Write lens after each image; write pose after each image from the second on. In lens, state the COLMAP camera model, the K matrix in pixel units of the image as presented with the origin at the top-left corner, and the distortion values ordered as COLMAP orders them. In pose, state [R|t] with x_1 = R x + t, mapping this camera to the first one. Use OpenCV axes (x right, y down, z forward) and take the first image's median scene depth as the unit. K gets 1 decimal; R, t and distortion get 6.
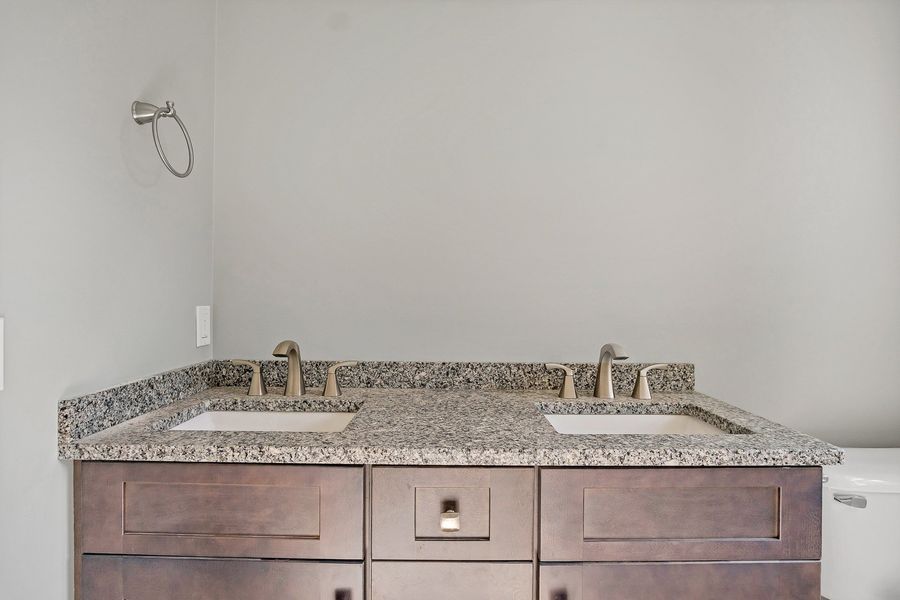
lens RADIAL K [[495.8, 0, 458.1], [0, 495.8, 295.2], [0, 0, 1]] dist [-0.029329, 0.009262]
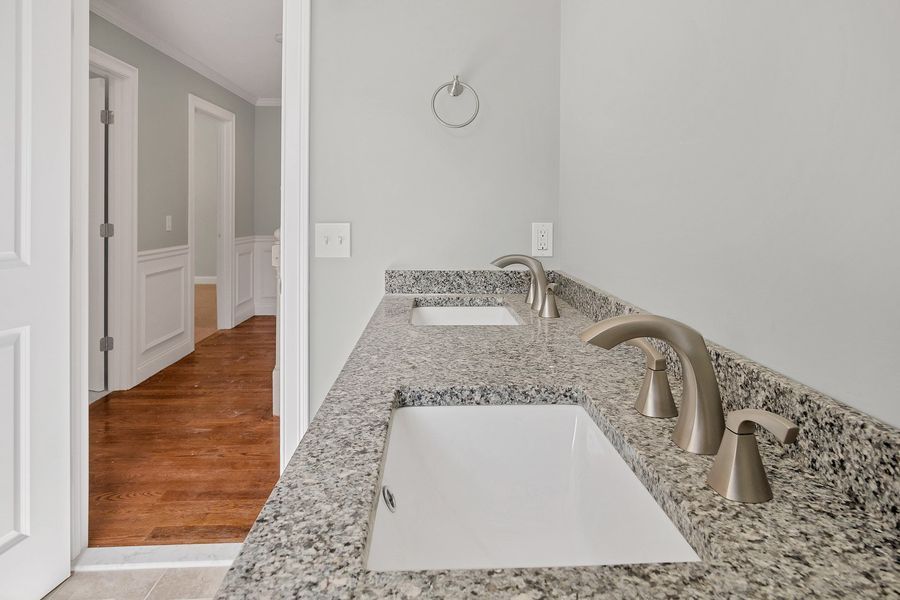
lens RADIAL K [[517.4, 0, 454.9], [0, 517.4, 227.3], [0, 0, 1]] dist [-0.003862, -0.000984]
pose [[0.032161, 0.019992, -0.999283, 0.701291], [-0.009222, 0.999763, 0.019705, 0.009542], [0.999440, 0.008582, 0.032338, 0.738994]]
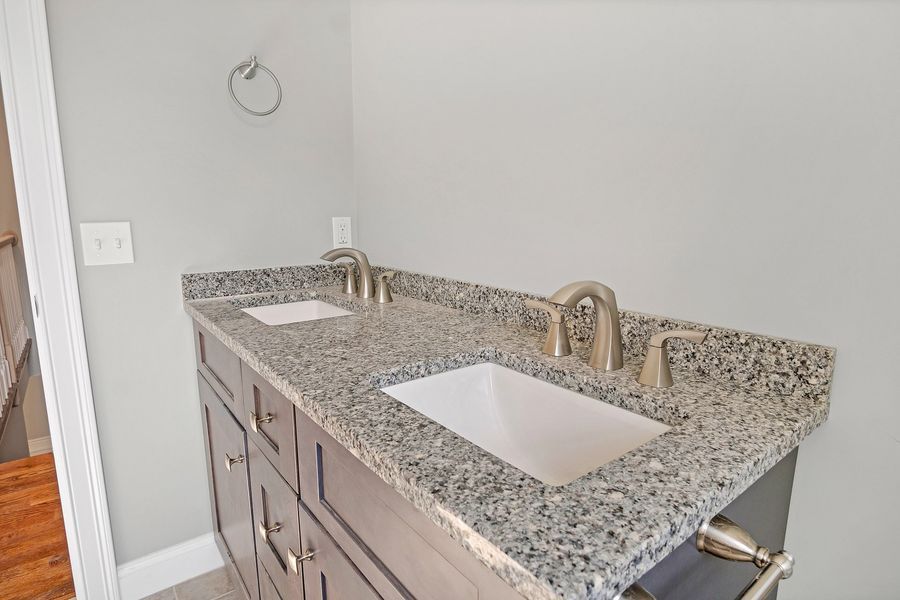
lens RADIAL K [[495.8, 0, 444.0], [0, 495.8, 298.0], [0, 0, 1]] dist [-0.029329, 0.009262]
pose [[0.593997, 0.132936, -0.793408, 0.632694], [0.004523, 0.985685, 0.168538, 0.013219], [0.804455, -0.103699, 0.584892, 0.454397]]
